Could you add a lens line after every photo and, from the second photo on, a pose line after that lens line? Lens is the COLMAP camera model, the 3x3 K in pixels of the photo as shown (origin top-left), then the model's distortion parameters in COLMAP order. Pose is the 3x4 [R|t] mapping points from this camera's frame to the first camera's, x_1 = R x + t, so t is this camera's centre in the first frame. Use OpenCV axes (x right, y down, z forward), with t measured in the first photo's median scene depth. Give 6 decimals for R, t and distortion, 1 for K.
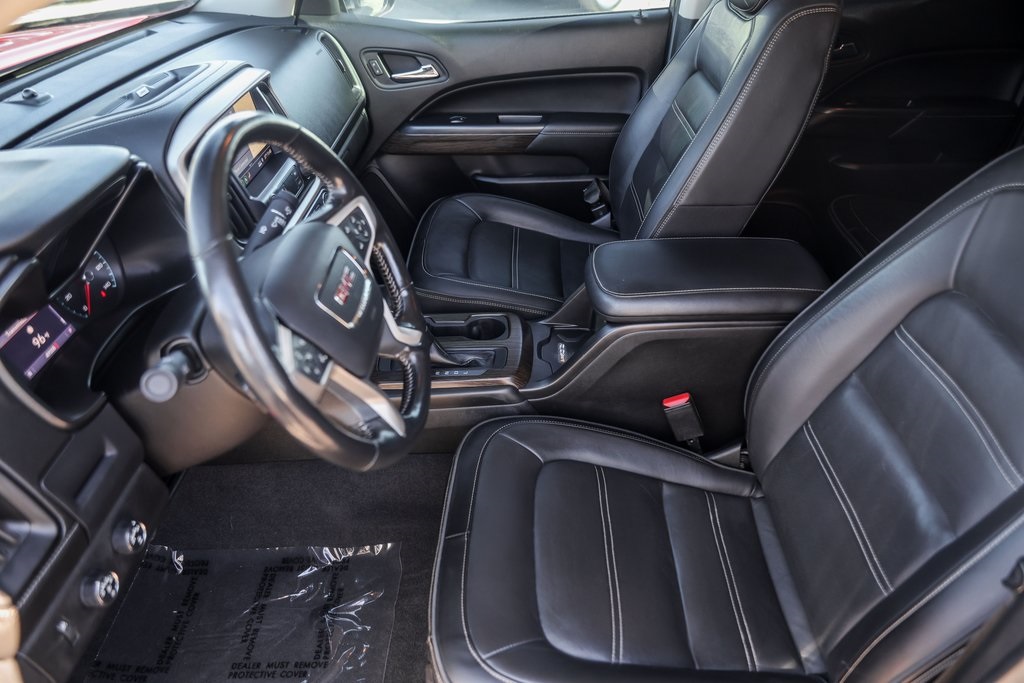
lens RADIAL K [[685.2, 0, 512.7], [0, 685.2, 339.4], [0, 0, 1]] dist [-0.022635, 0.006618]
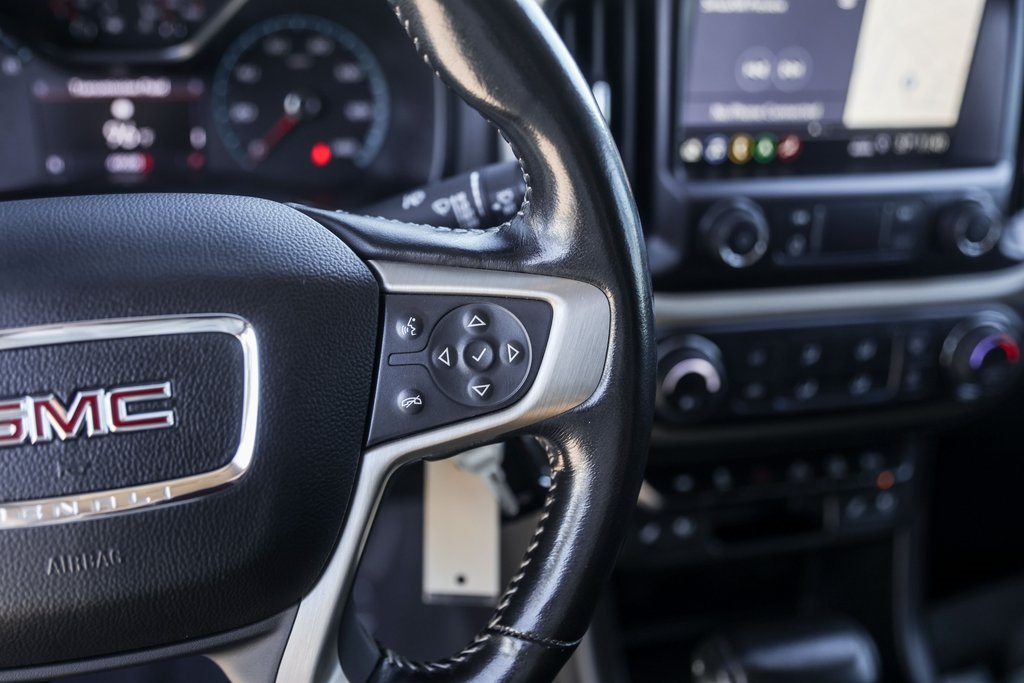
lens RADIAL K [[1018.2, 0, 510.6], [0, 1018.2, 344.7], [0, 0, 1]] dist [-0.002688, 0.008369]
pose [[0.264702, 0.579088, -0.771097, 0.070183], [-0.636317, 0.705716, 0.311552, -0.218968], [0.724592, 0.408193, 0.555288, 0.559918]]
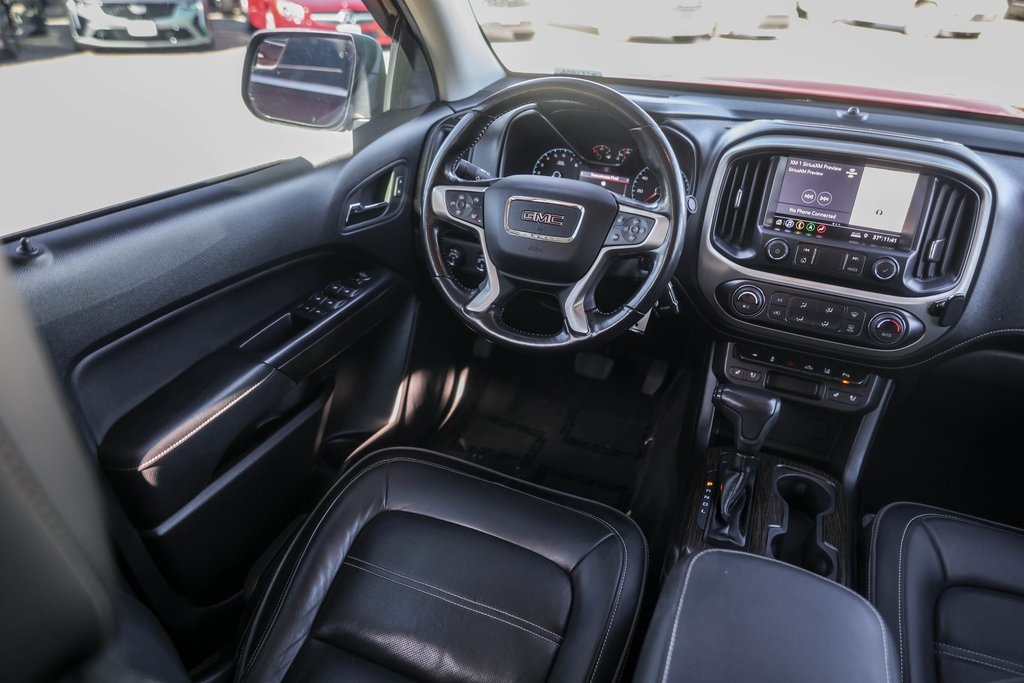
lens RADIAL K [[679.8, 0, 509.5], [0, 679.8, 339.4], [0, 0, 1]] dist [-0.018362, 0.002639]
pose [[-0.367711, 0.469313, -0.802829, 0.590508], [-0.569962, 0.568416, 0.593335, -0.432426], [0.734800, 0.675758, 0.058478, 0.653191]]
